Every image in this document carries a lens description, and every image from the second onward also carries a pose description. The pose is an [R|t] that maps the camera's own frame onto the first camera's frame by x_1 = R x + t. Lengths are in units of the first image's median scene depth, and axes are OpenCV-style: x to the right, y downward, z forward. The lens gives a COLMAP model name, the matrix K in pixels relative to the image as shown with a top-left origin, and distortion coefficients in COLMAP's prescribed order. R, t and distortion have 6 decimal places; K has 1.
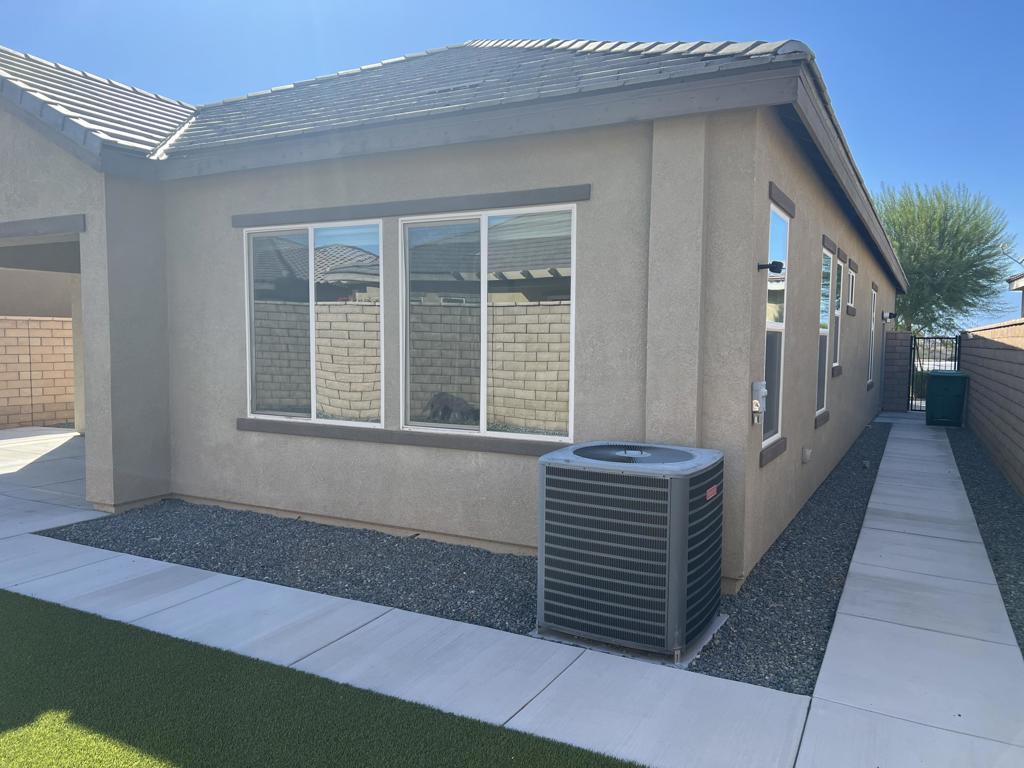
lens RADIAL K [[765.6, 0, 512.0], [0, 765.6, 384.0], [0, 0, 1]] dist [0.036804, -0.054656]
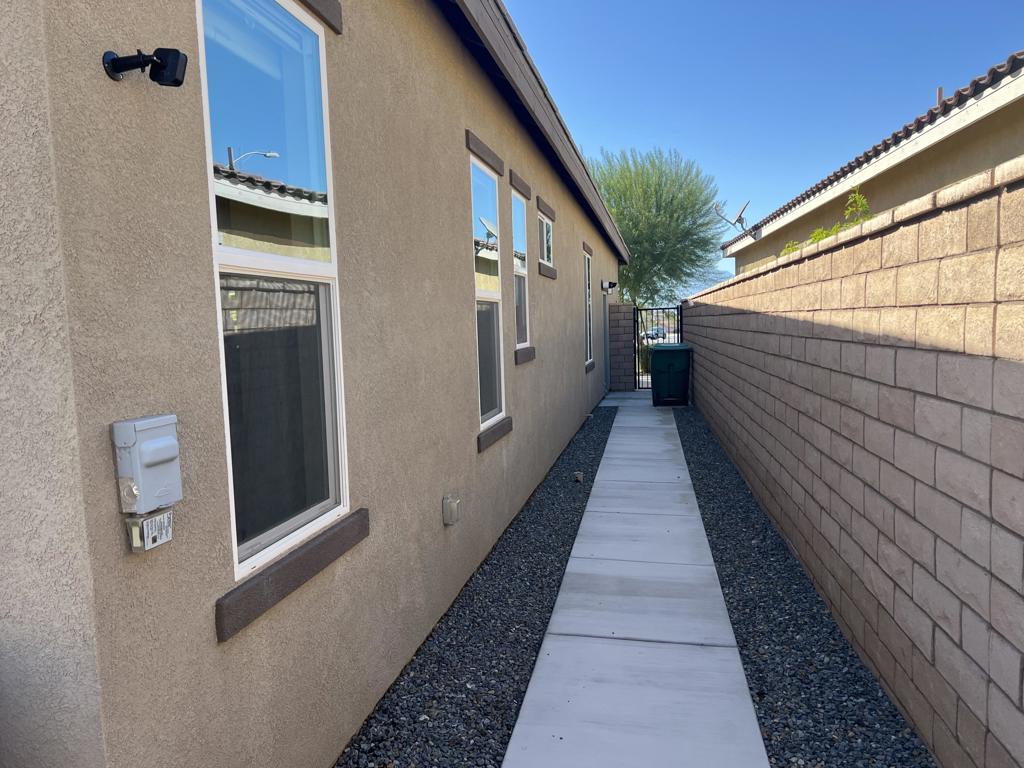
lens RADIAL K [[765.6, 0, 512.0], [0, 765.6, 384.0], [0, 0, 1]] dist [0.036804, -0.054656]
pose [[0.951628, -0.069480, 0.299293, 0.066108], [0.064949, 0.997574, 0.025073, -0.002786], [-0.300308, -0.004422, 0.953832, 0.113051]]
